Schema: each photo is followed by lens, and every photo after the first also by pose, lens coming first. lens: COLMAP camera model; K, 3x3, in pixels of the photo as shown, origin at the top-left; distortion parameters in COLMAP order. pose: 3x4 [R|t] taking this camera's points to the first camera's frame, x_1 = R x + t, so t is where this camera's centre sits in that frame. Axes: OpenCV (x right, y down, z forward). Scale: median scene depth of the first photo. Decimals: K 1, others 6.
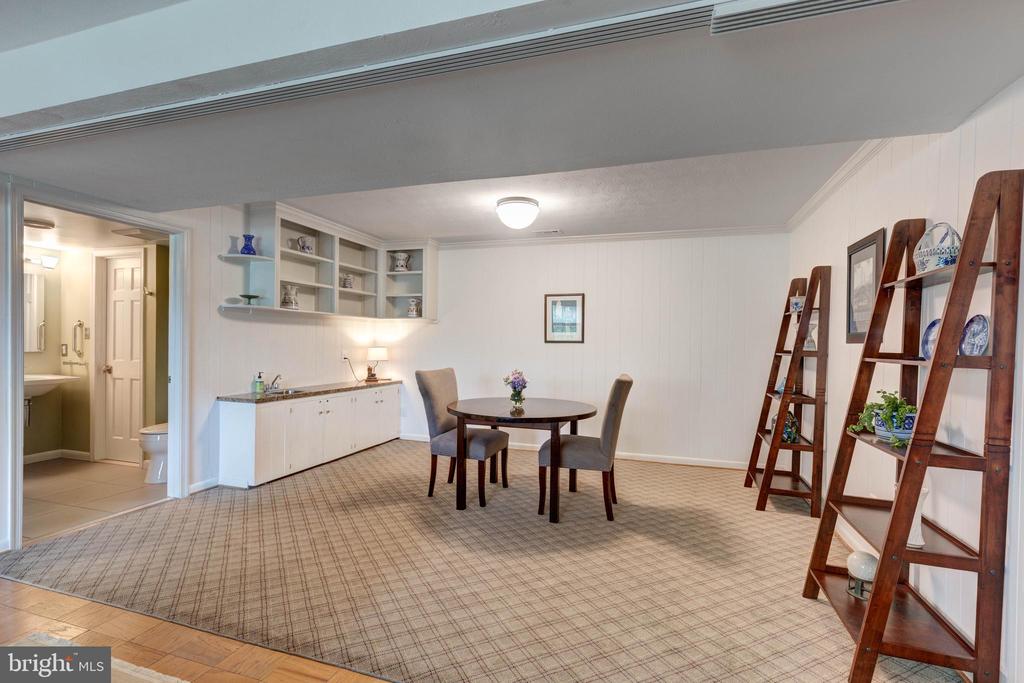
lens RADIAL K [[466.9, 0, 515.6], [0, 466.9, 346.7], [0, 0, 1]] dist [0.002167, -0.002499]
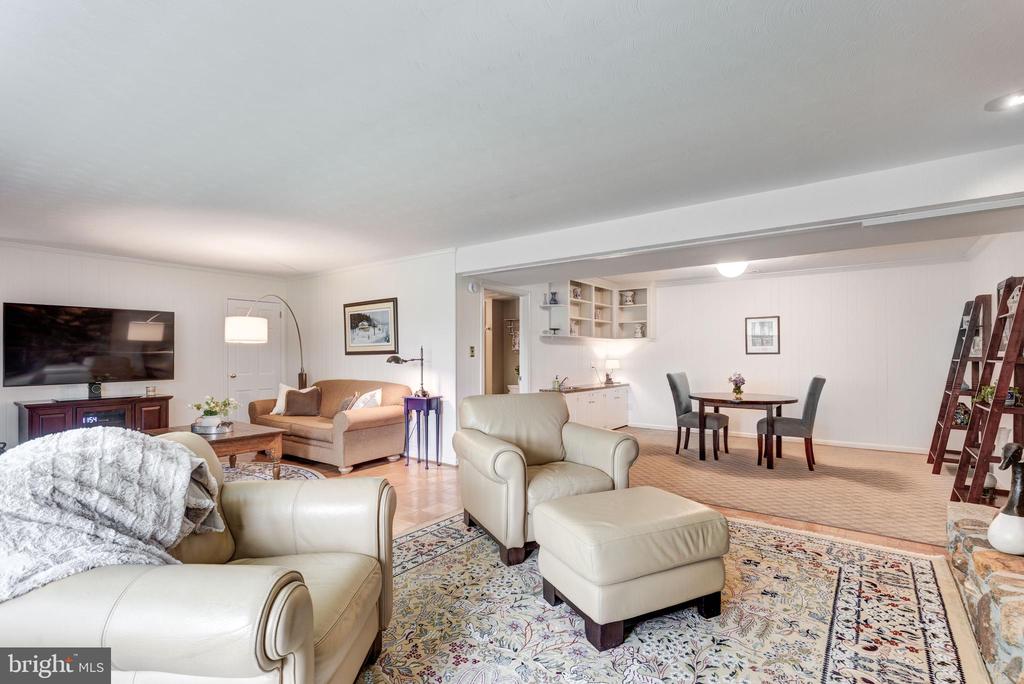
lens RADIAL K [[466.9, 0, 517.2], [0, 466.9, 348.9], [0, 0, 1]] dist [0.002167, -0.002499]
pose [[0.946905, -0.019905, -0.320897, -0.167037], [0.012144, 0.999584, -0.026167, 0.003531], [0.321284, 0.020880, 0.946753, -0.605752]]
